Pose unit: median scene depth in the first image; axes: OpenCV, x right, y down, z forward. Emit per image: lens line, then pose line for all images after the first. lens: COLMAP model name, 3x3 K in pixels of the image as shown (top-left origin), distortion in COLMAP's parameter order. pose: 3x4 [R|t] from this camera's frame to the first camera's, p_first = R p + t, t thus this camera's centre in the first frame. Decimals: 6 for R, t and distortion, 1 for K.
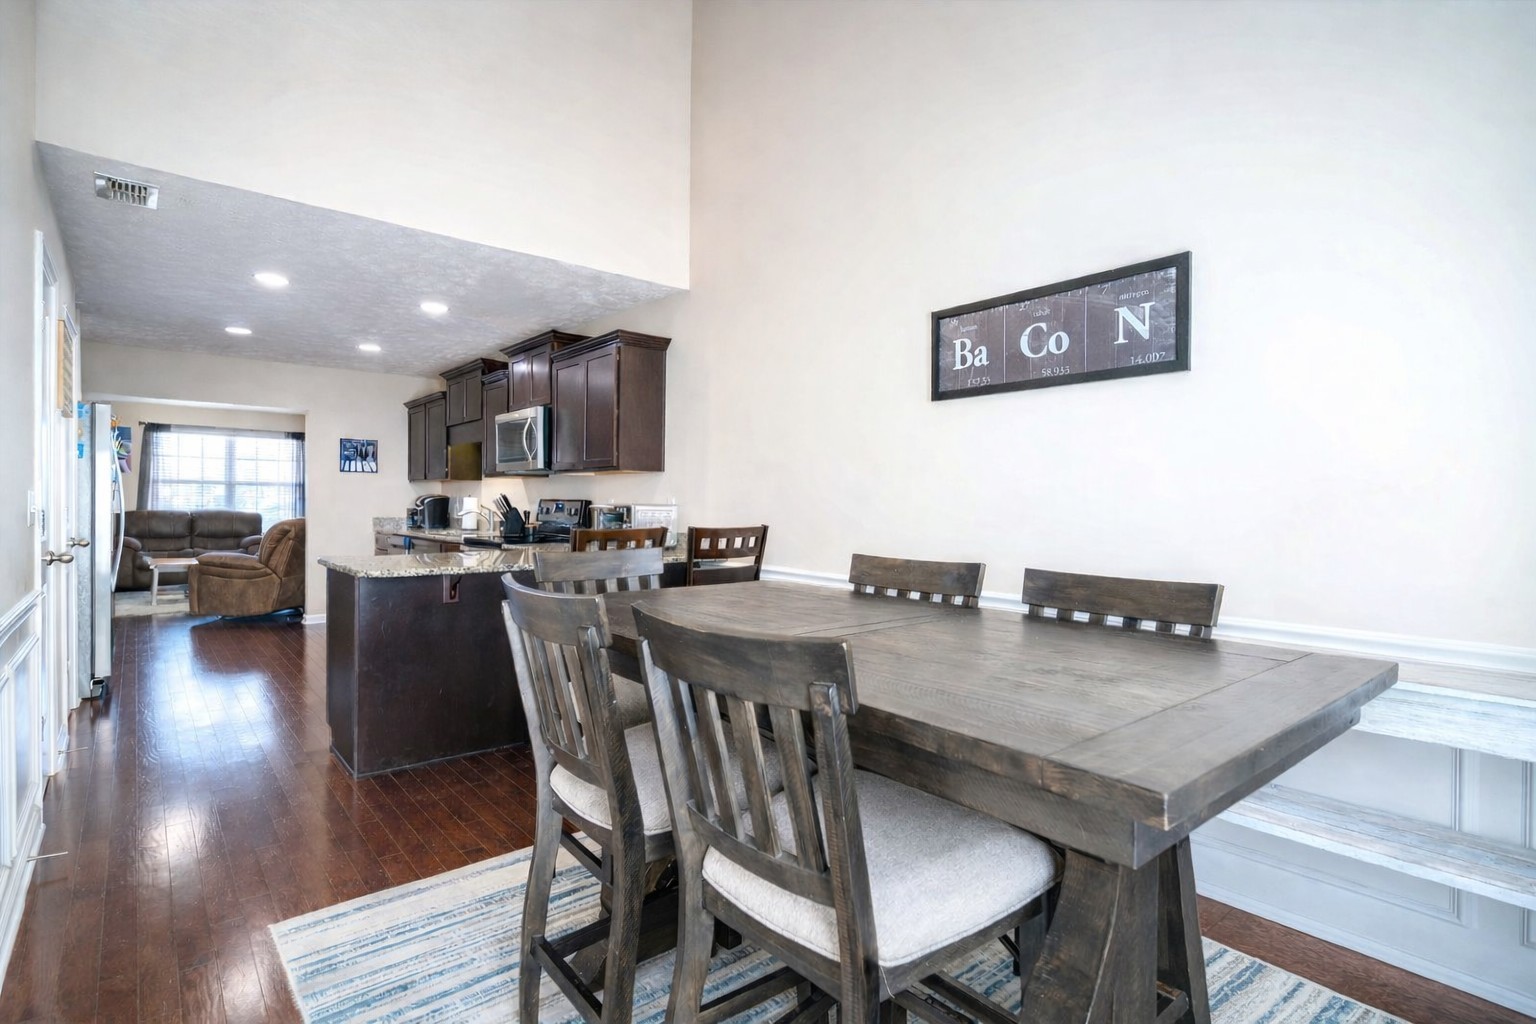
lens RADIAL K [[752.4, 0, 768.6], [0, 752.4, 489.2], [0, 0, 1]] dist [0.000712, -0.000340]
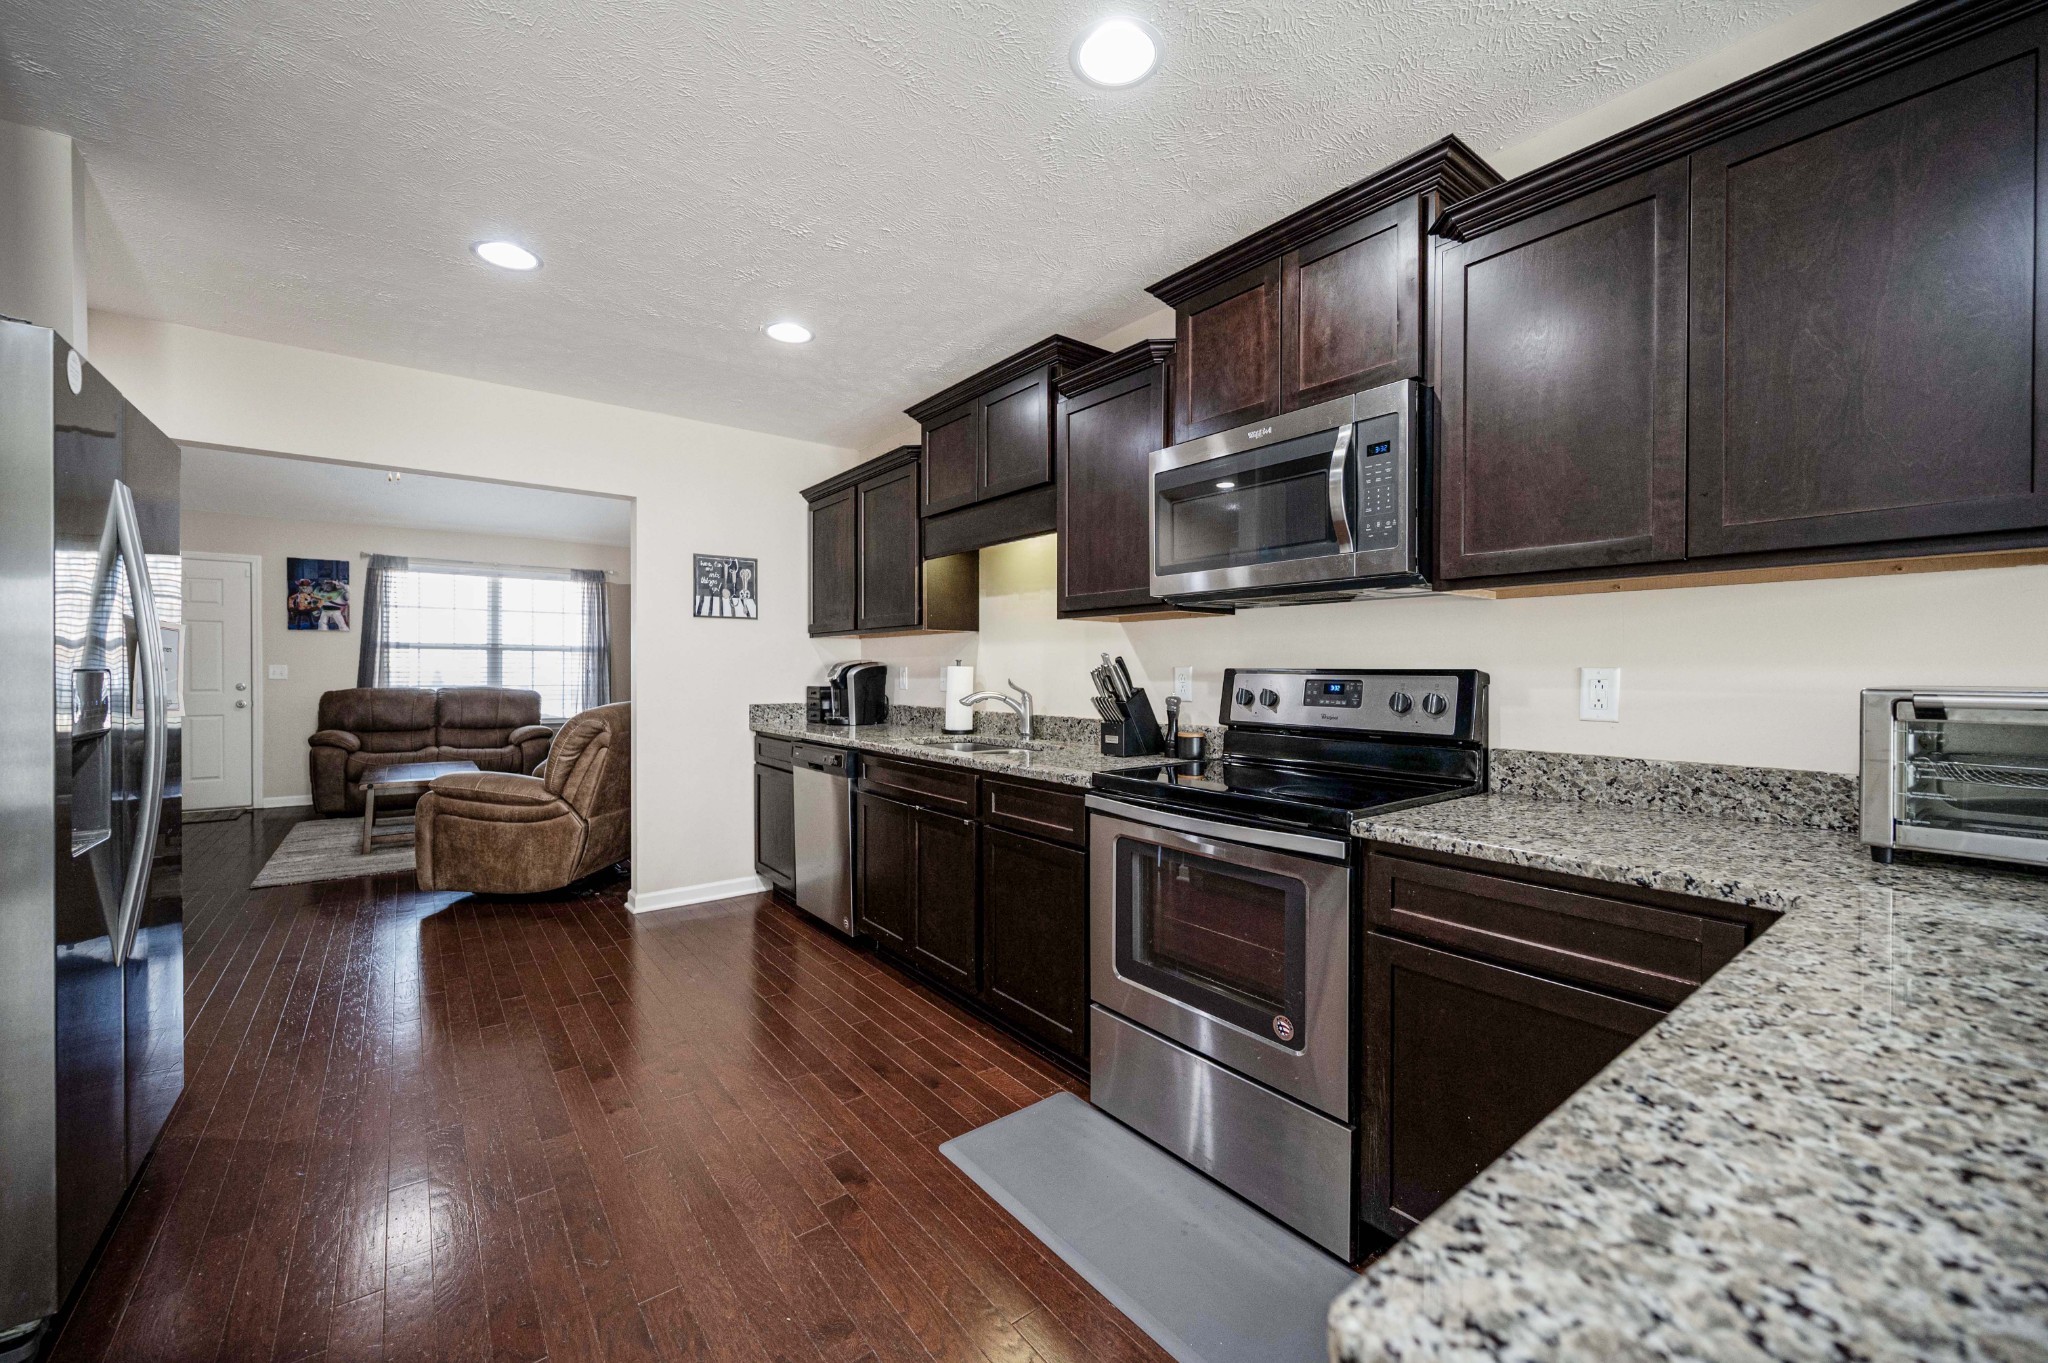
lens RADIAL K [[809.1, 0, 1010.6], [0, 809.1, 673.7], [0, 0, 1]] dist [-0.000018, 0.000049]
pose [[0.998440, 0.003301, -0.055731, -0.306957], [-0.002710, 0.999939, 0.010682, 0.009464], [0.055762, -0.010514, 0.998389, 0.434896]]
